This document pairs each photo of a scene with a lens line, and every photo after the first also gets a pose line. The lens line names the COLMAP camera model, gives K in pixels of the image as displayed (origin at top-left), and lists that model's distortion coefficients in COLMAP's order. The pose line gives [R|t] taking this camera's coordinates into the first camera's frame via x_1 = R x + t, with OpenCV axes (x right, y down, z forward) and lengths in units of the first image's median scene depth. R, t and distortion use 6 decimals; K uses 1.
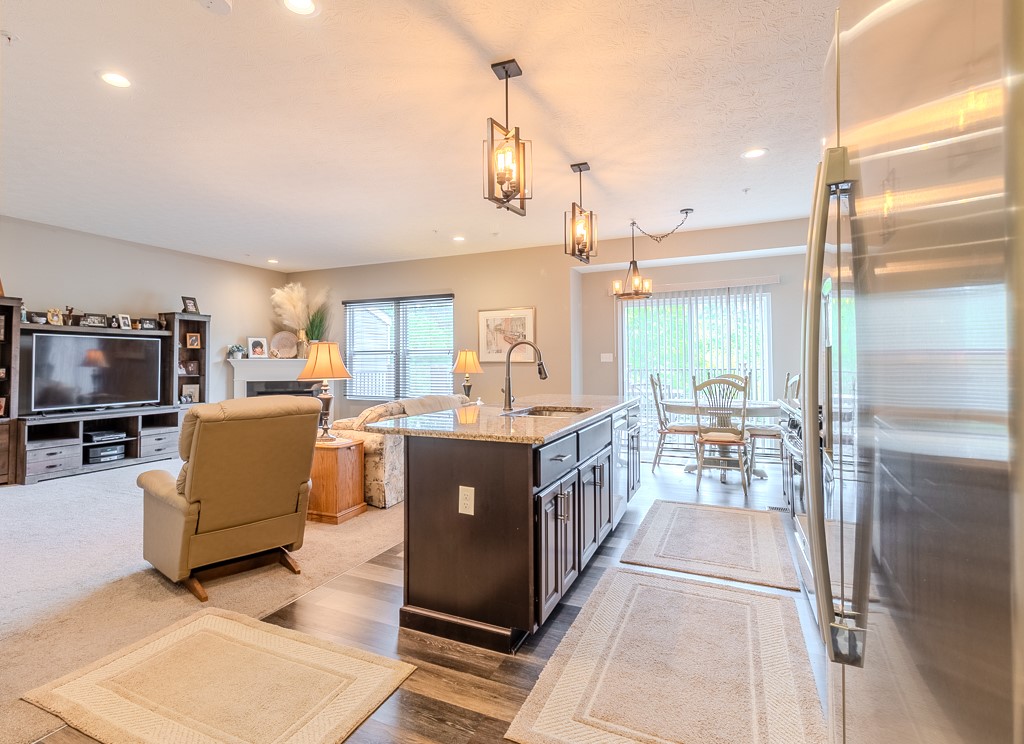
lens RADIAL K [[525.9, 0, 479.3], [0, 525.9, 351.1], [0, 0, 1]] dist [0.000593, 0.000247]
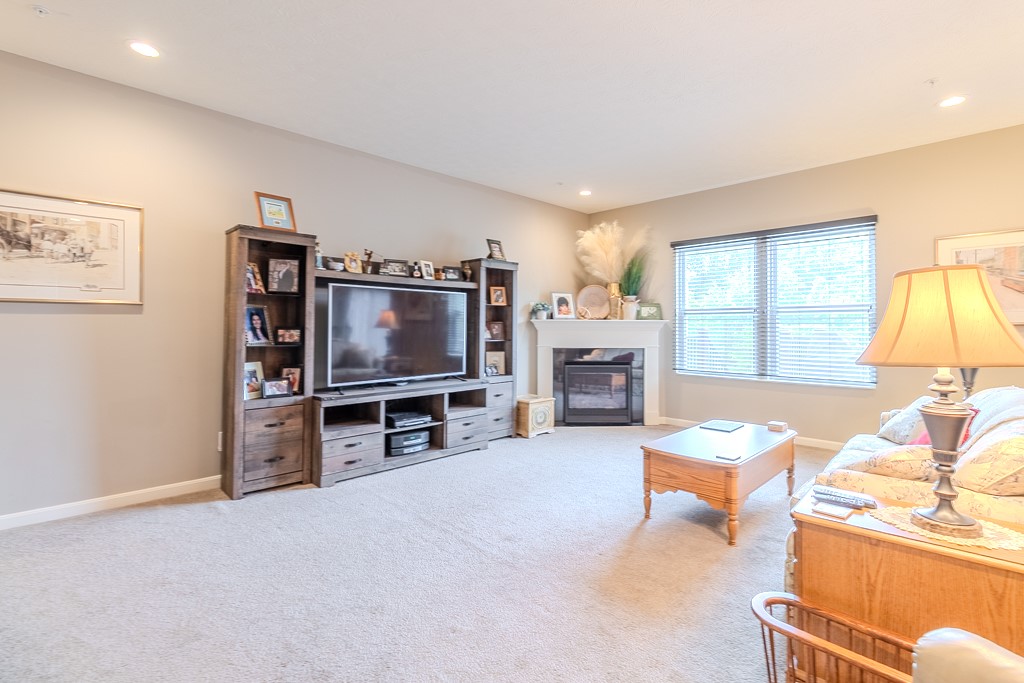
lens RADIAL K [[481.9, 0, 519.6], [0, 481.9, 320.9], [0, 0, 1]] dist [-0.000697, -0.000364]
pose [[0.940790, 0.001189, -0.338988, -0.295111], [0.002401, 0.999945, 0.010173, 0.011278], [0.338982, -0.010384, 0.940736, 0.365425]]
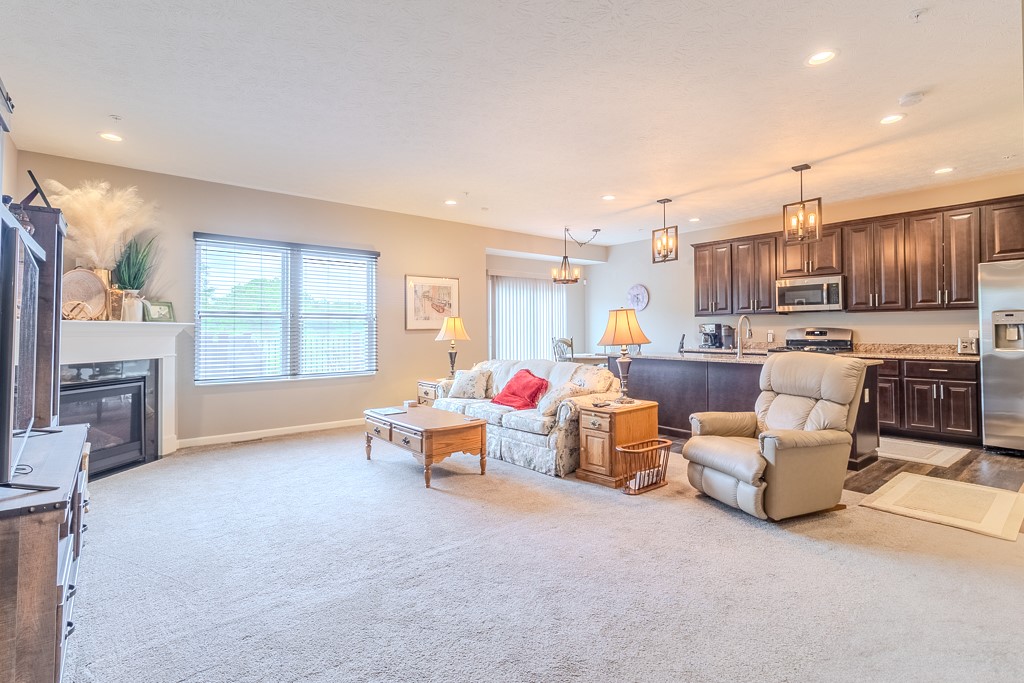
lens RADIAL K [[481.9, 0, 519.6], [0, 481.9, 320.9], [0, 0, 1]] dist [-0.000697, -0.000364]
pose [[0.425577, 0.021835, 0.904659, -0.815611], [-0.019425, 0.999699, -0.014990, 0.017933], [-0.904714, -0.011194, 0.425873, 0.509896]]
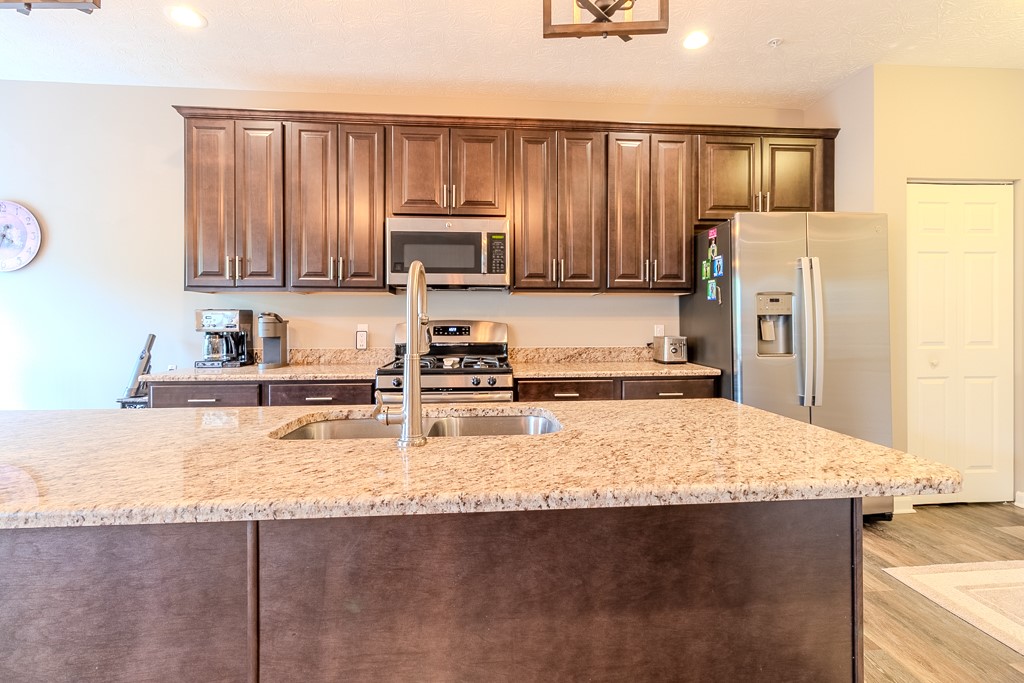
lens RADIAL K [[478.3, 0, 521.2], [0, 478.3, 321.6], [0, 0, 1]] dist [-0.003571, 0.000451]
pose [[-0.501190, 0.013326, 0.865235, -0.138955], [-0.015232, 0.999591, -0.024218, 0.018076], [-0.865203, -0.025317, -0.500782, 0.571926]]
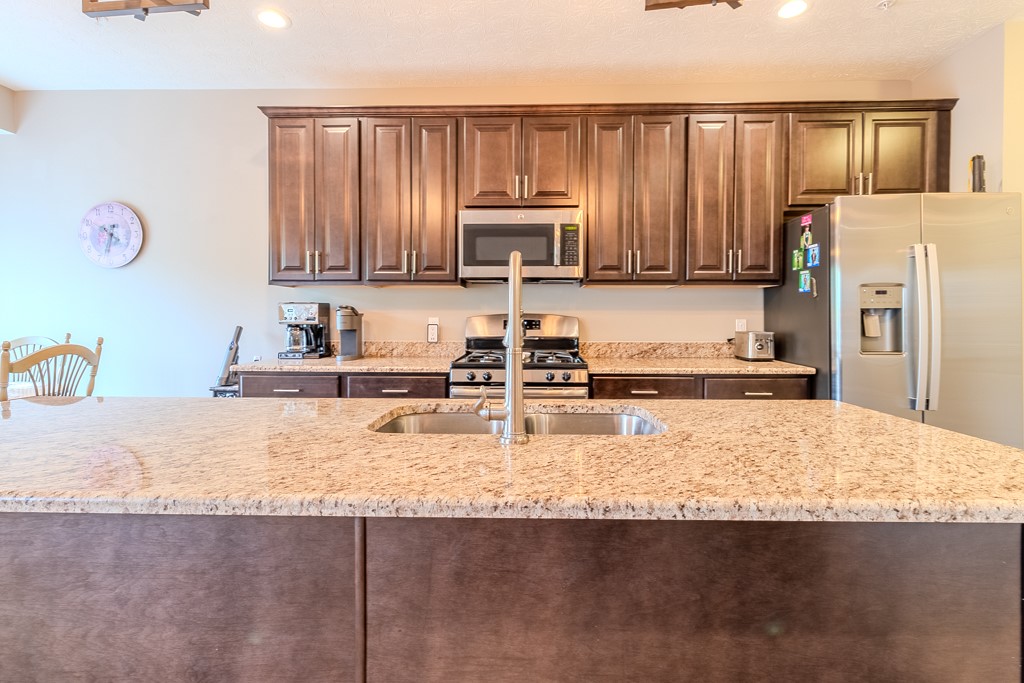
lens RADIAL K [[481.9, 0, 519.6], [0, 481.9, 320.9], [0, 0, 1]] dist [-0.000697, -0.000364]
pose [[-0.401365, 0.002439, 0.915915, -0.122546], [-0.020564, 0.999720, -0.011673, 0.018816], [-0.915687, -0.023520, -0.401203, 0.585592]]
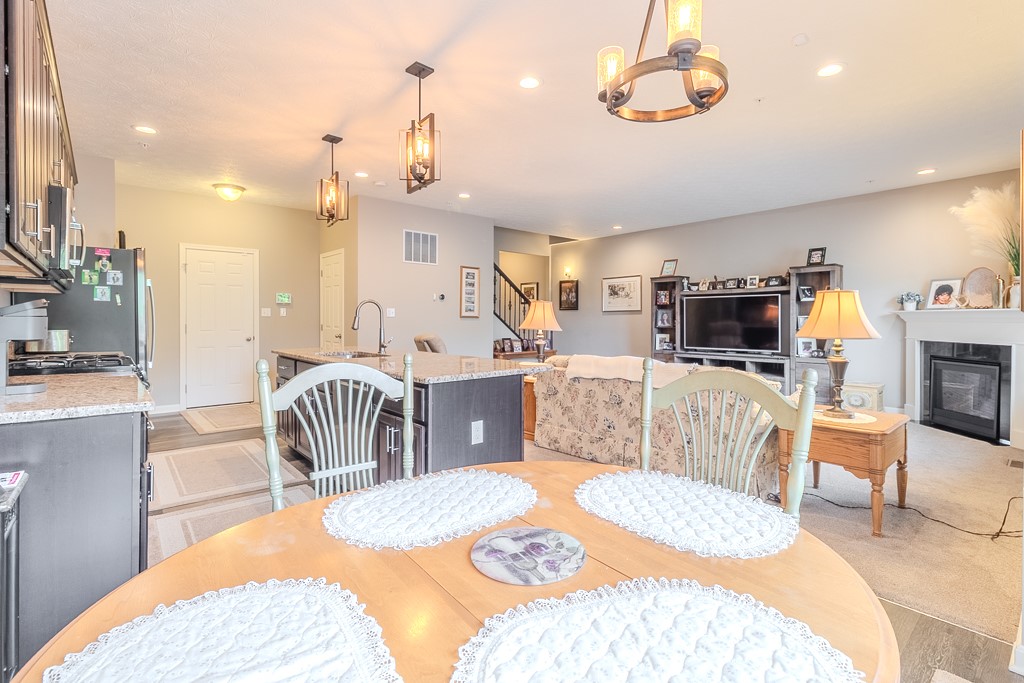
lens RADIAL K [[481.9, 0, 519.6], [0, 481.9, 320.9], [0, 0, 1]] dist [-0.000697, -0.000364]
pose [[-0.412341, 0.007107, -0.911002, 0.516161], [0.023157, 0.999728, -0.002682, 0.022366], [0.910735, -0.022202, -0.412394, 0.930297]]
